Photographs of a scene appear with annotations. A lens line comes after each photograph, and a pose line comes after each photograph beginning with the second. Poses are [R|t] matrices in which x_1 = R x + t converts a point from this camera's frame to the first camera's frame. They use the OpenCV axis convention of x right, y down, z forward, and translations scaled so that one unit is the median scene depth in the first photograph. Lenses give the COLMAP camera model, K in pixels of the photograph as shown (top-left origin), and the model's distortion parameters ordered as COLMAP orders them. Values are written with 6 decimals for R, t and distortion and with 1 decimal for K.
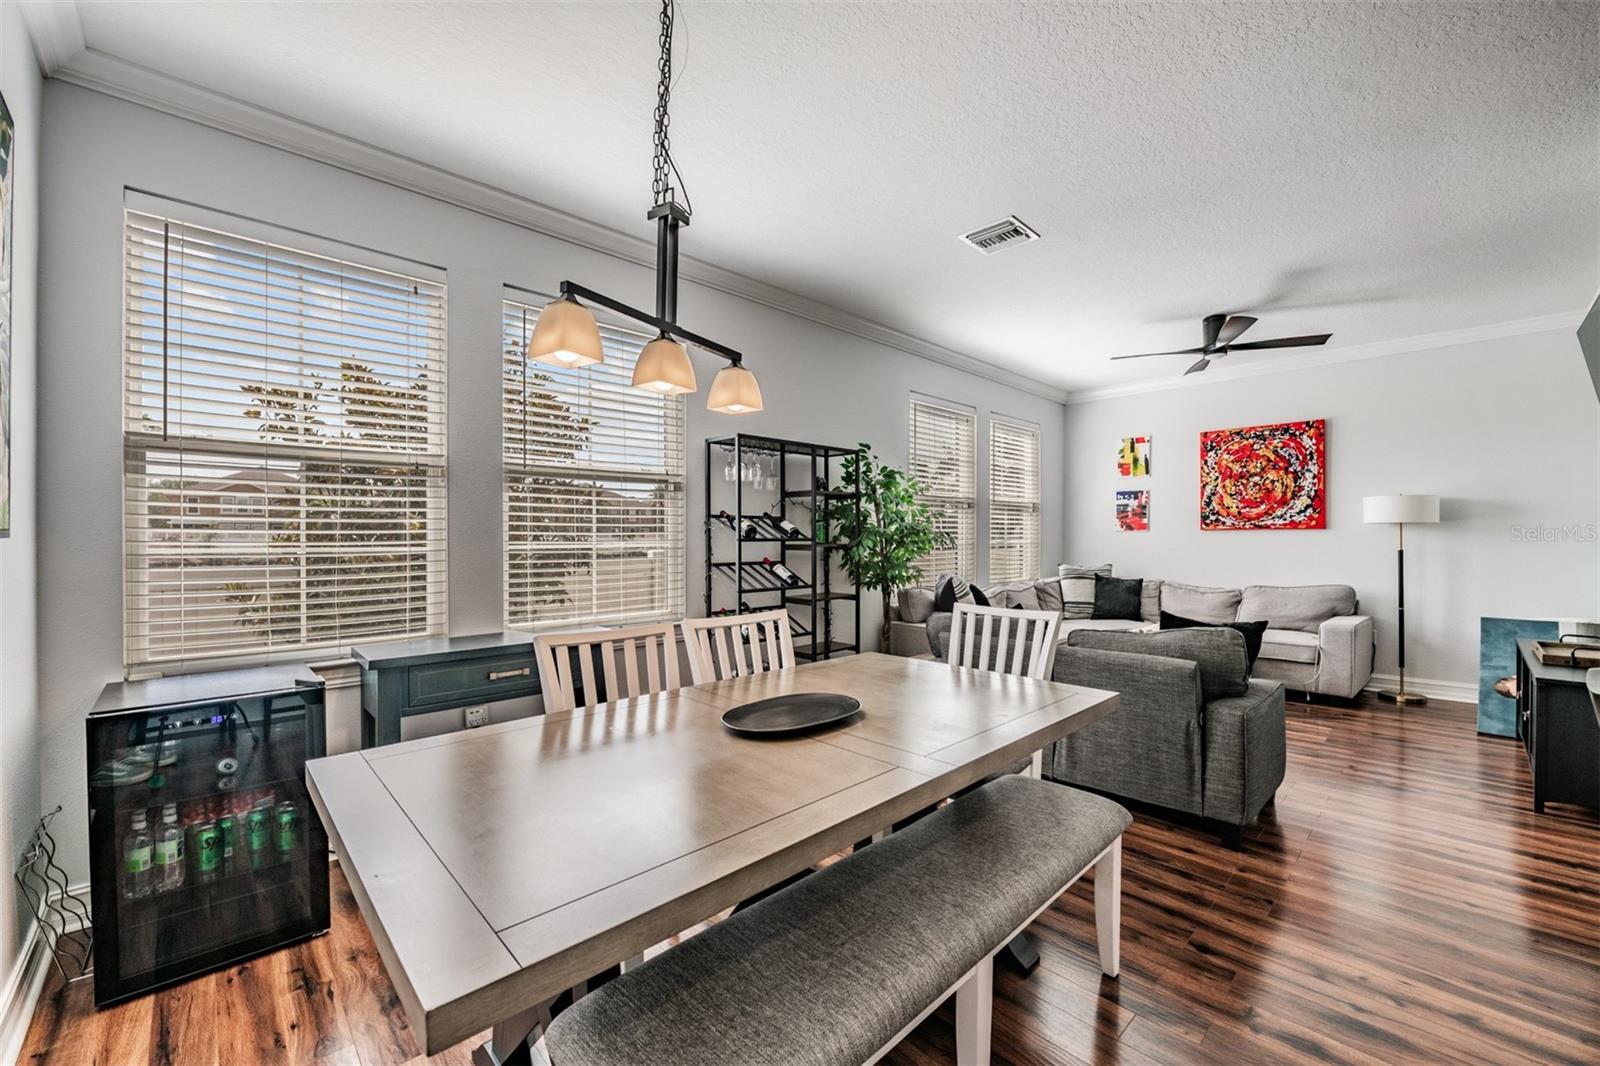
lens RADIAL K [[627.9, 0, 830.4], [0, 627.9, 531.8], [0, 0, 1]] dist [-0.012767, -0.000387]
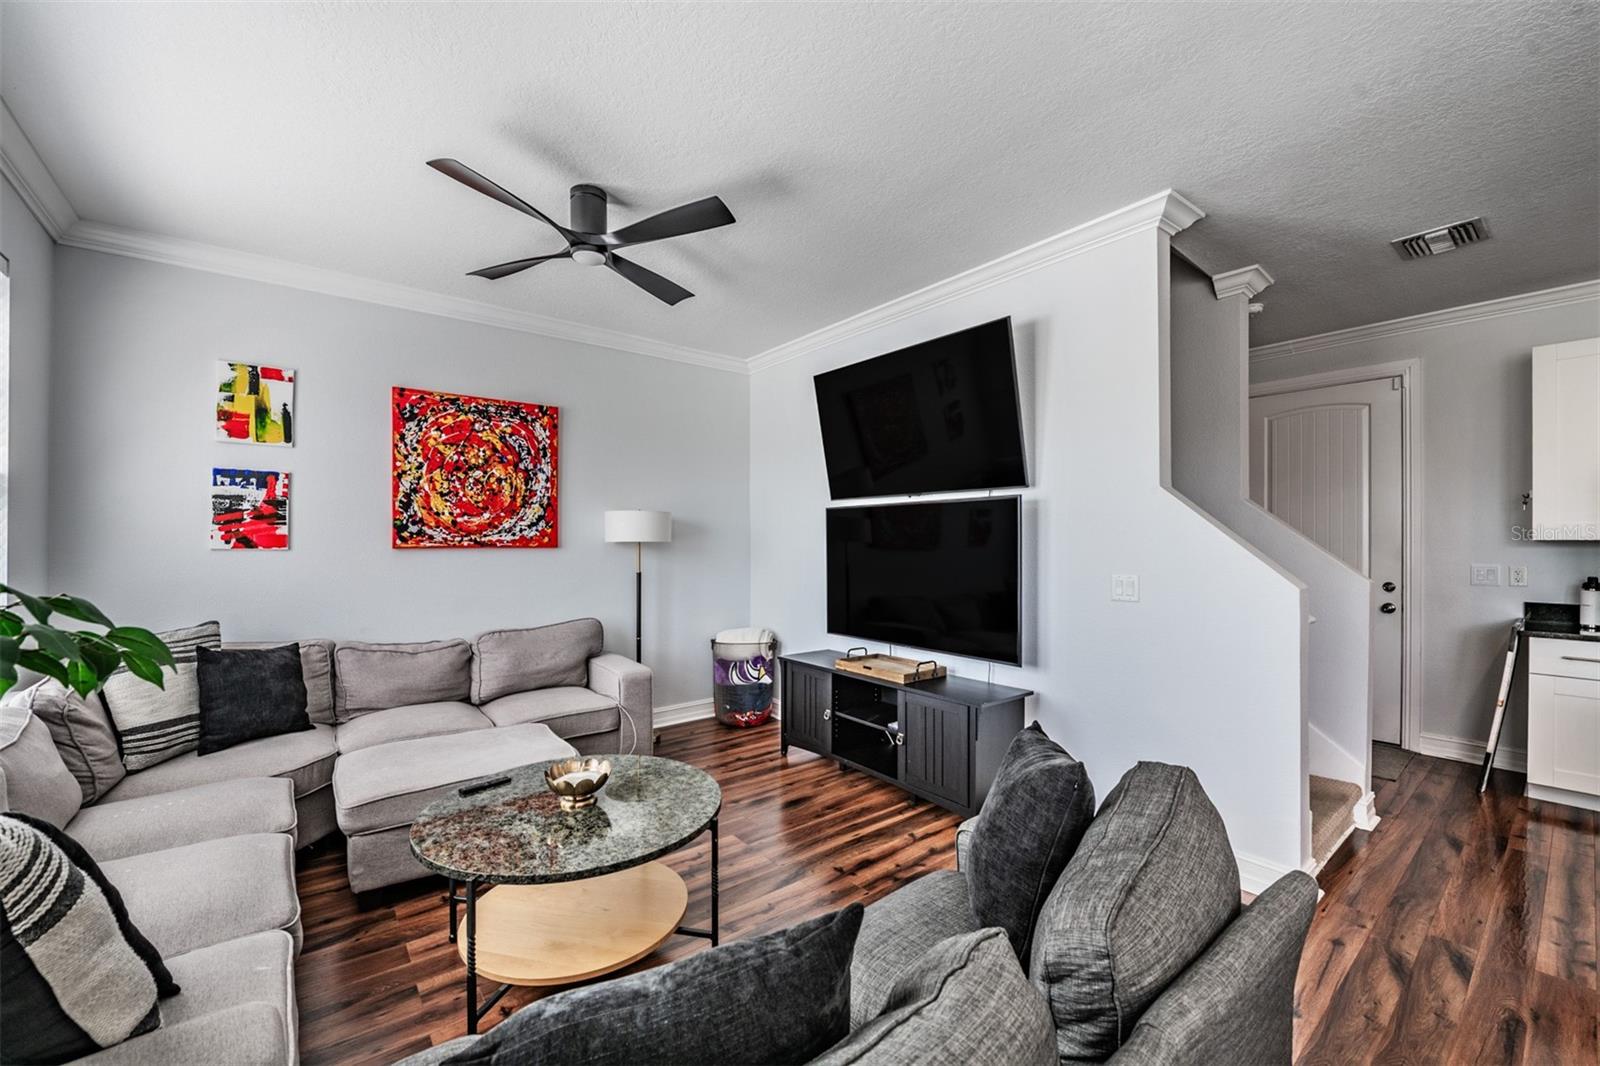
lens RADIAL K [[627.9, 0, 824.6], [0, 627.9, 554.2], [0, 0, 1]] dist [-0.012767, -0.000387]
pose [[0.137057, -0.005861, 0.990546, 0.057731], [0.000331, 0.999983, 0.005871, -0.000963], [-0.990563, -0.000476, 0.137057, 0.540529]]
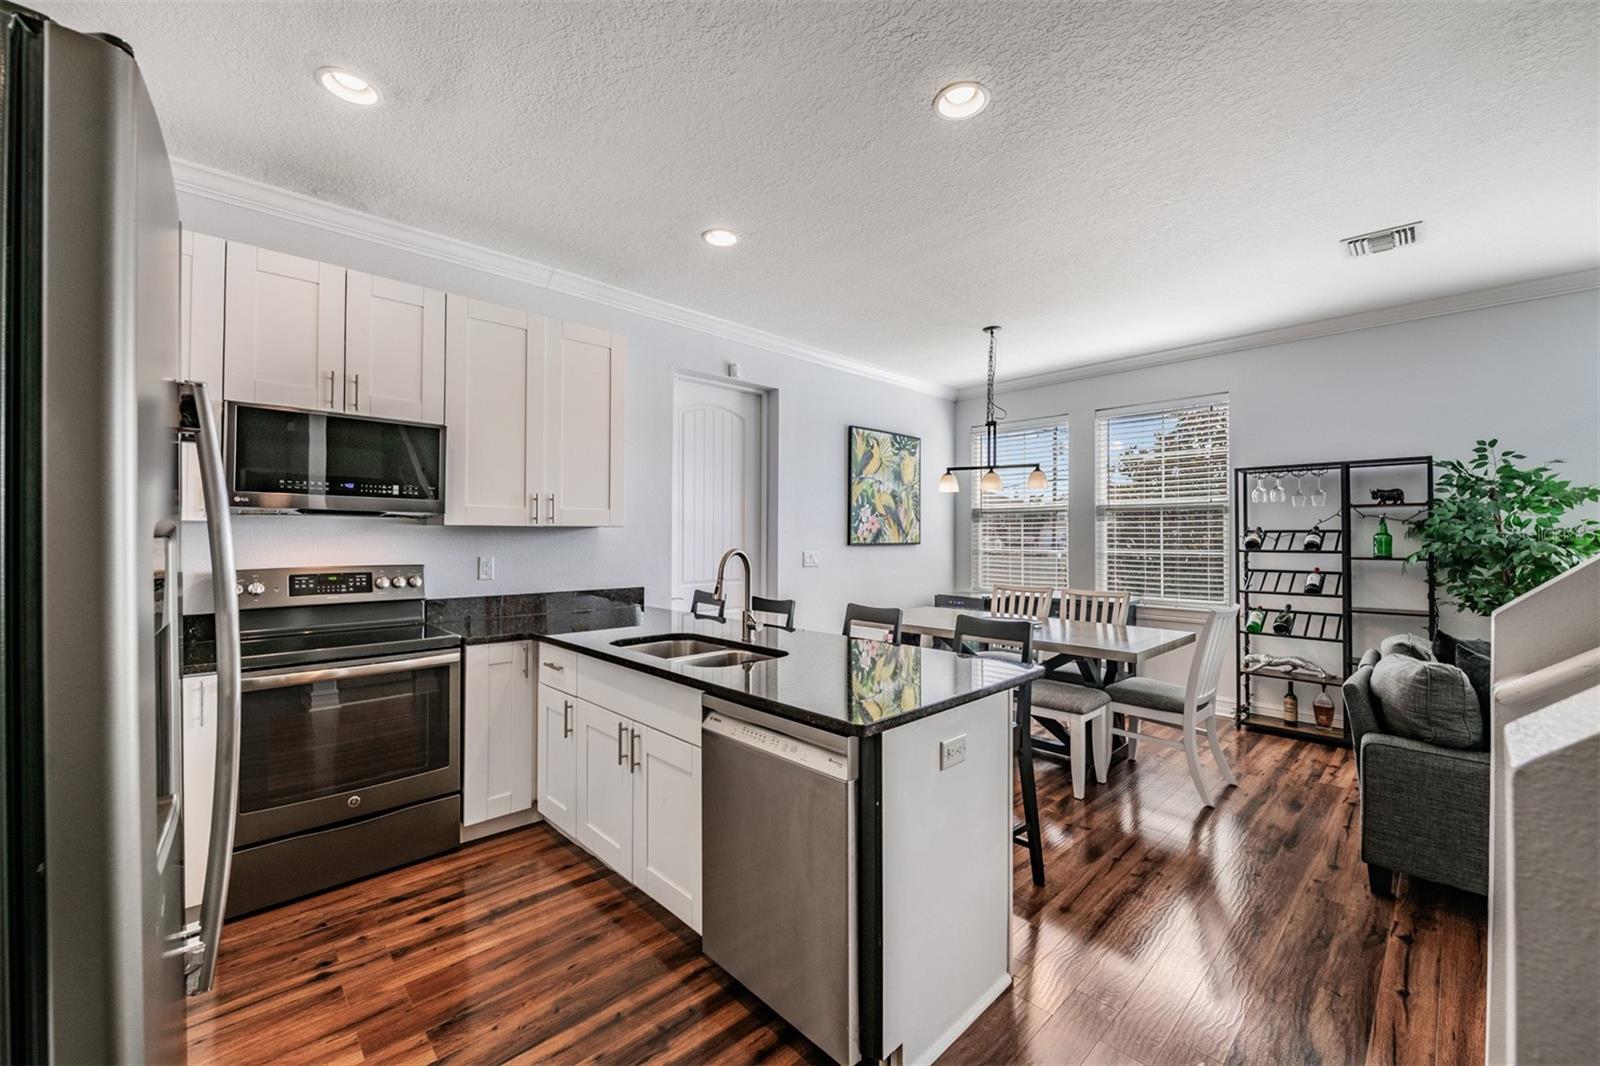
lens RADIAL K [[627.9, 0, 790.1], [0, 627.9, 529.7], [0, 0, 1]] dist [-0.012767, -0.000387]
pose [[-0.036990, -0.015541, -0.999195, 0.709938], [-0.003050, 0.999876, -0.015439, -0.003167], [0.999311, 0.002476, -0.037033, 0.073824]]
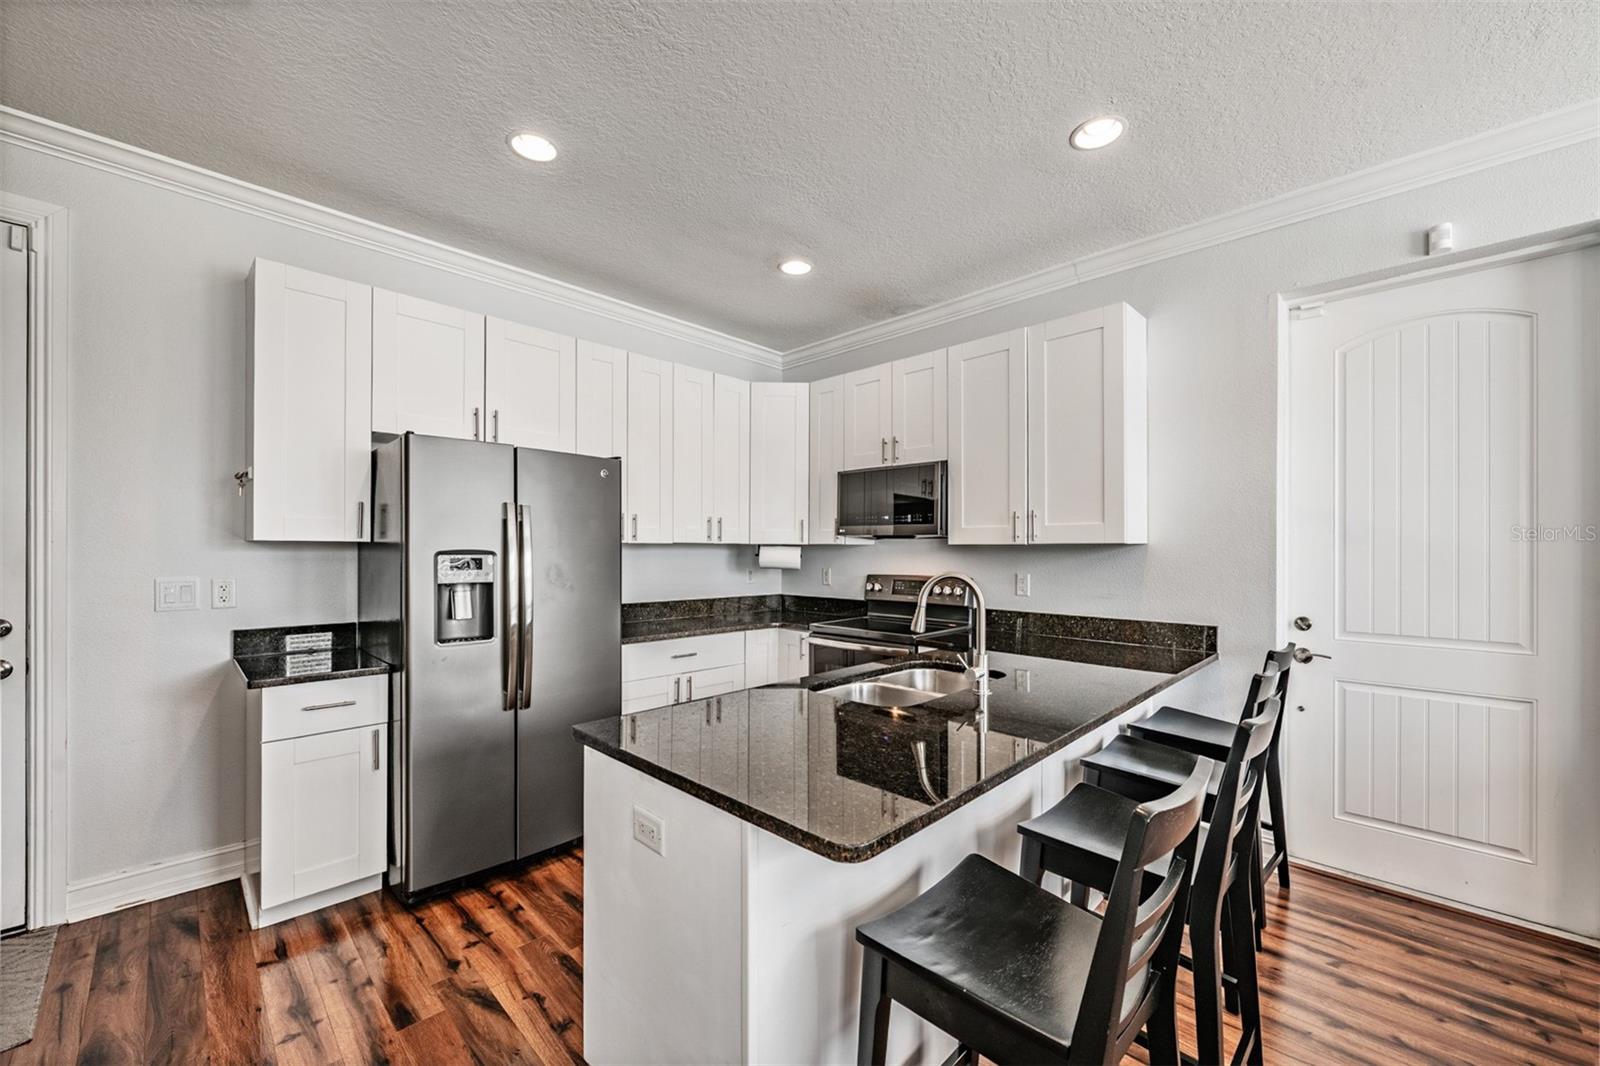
lens RADIAL K [[627.9, 0, 812.9], [0, 627.9, 549.6], [0, 0, 1]] dist [-0.012767, -0.000387]
pose [[-0.999966, -0.007974, 0.001896, 0.353899], [-0.007976, 0.999968, -0.000961, -0.007328], [-0.001888, -0.000976, -0.999998, 0.366005]]
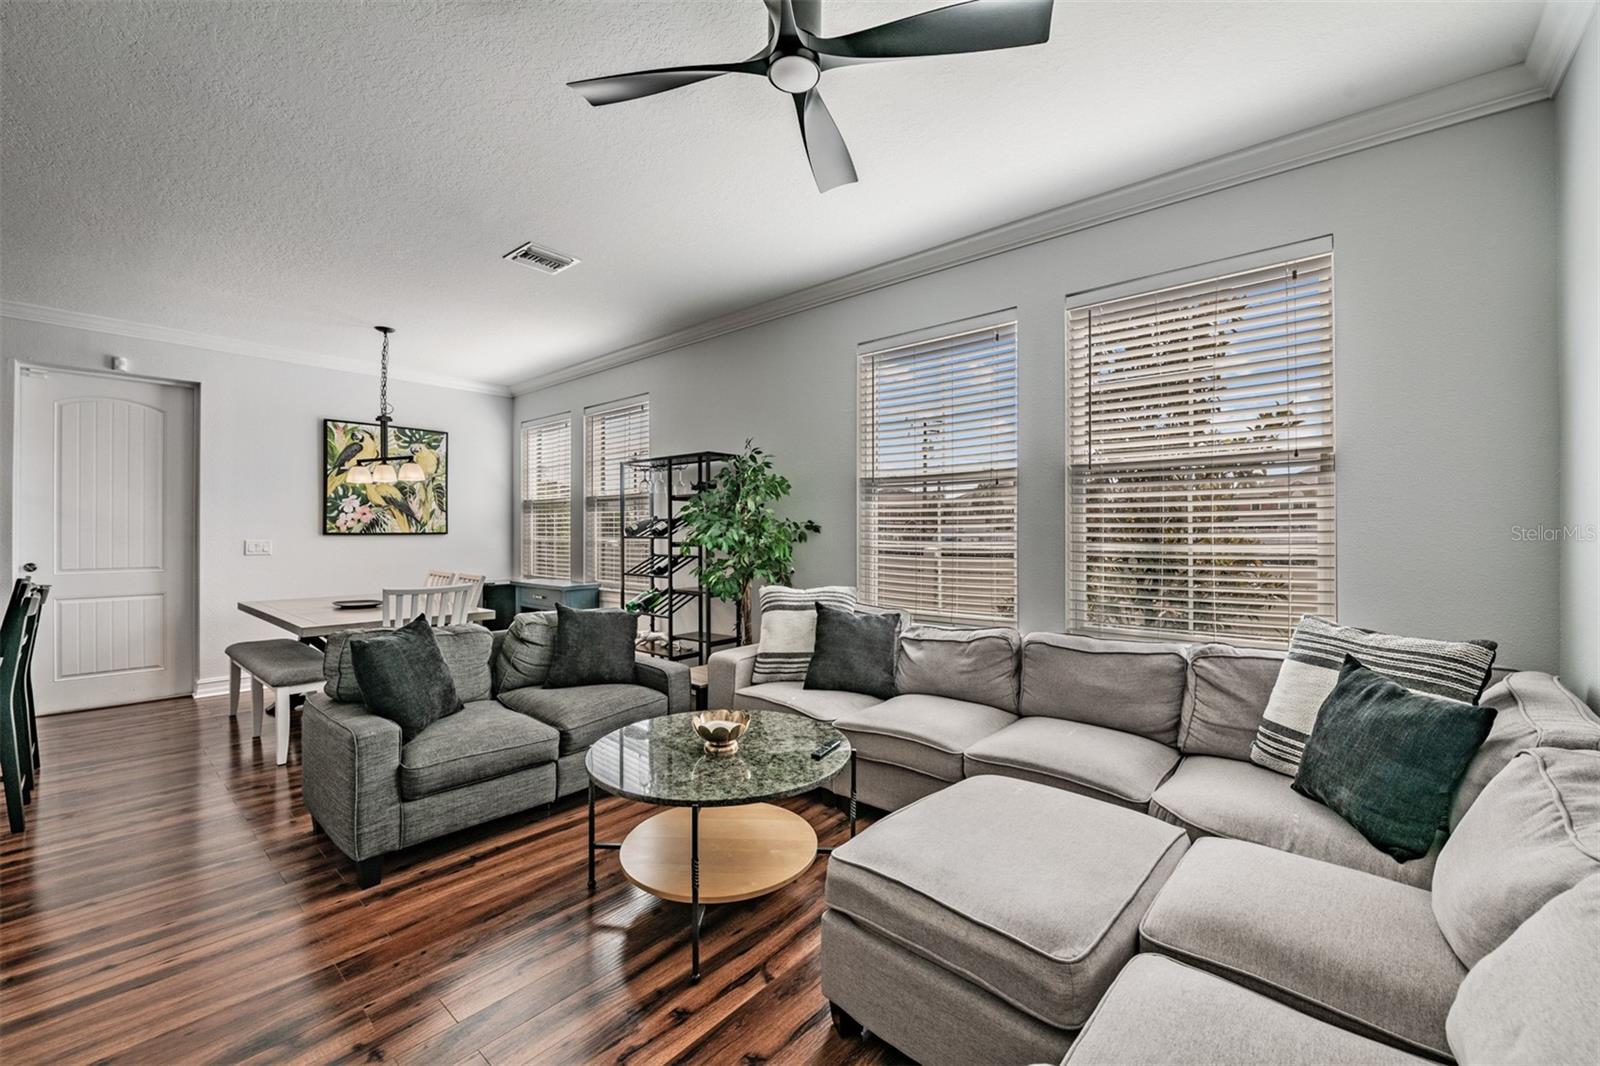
lens RADIAL K [[627.9, 0, 777.6], [0, 627.9, 532.7], [0, 0, 1]] dist [-0.012767, -0.000387]
pose [[0.049589, -0.004799, -0.998758, 0.768462], [0.000020, 0.999988, -0.004804, 0.006731], [0.998770, 0.000218, 0.049588, 0.756076]]
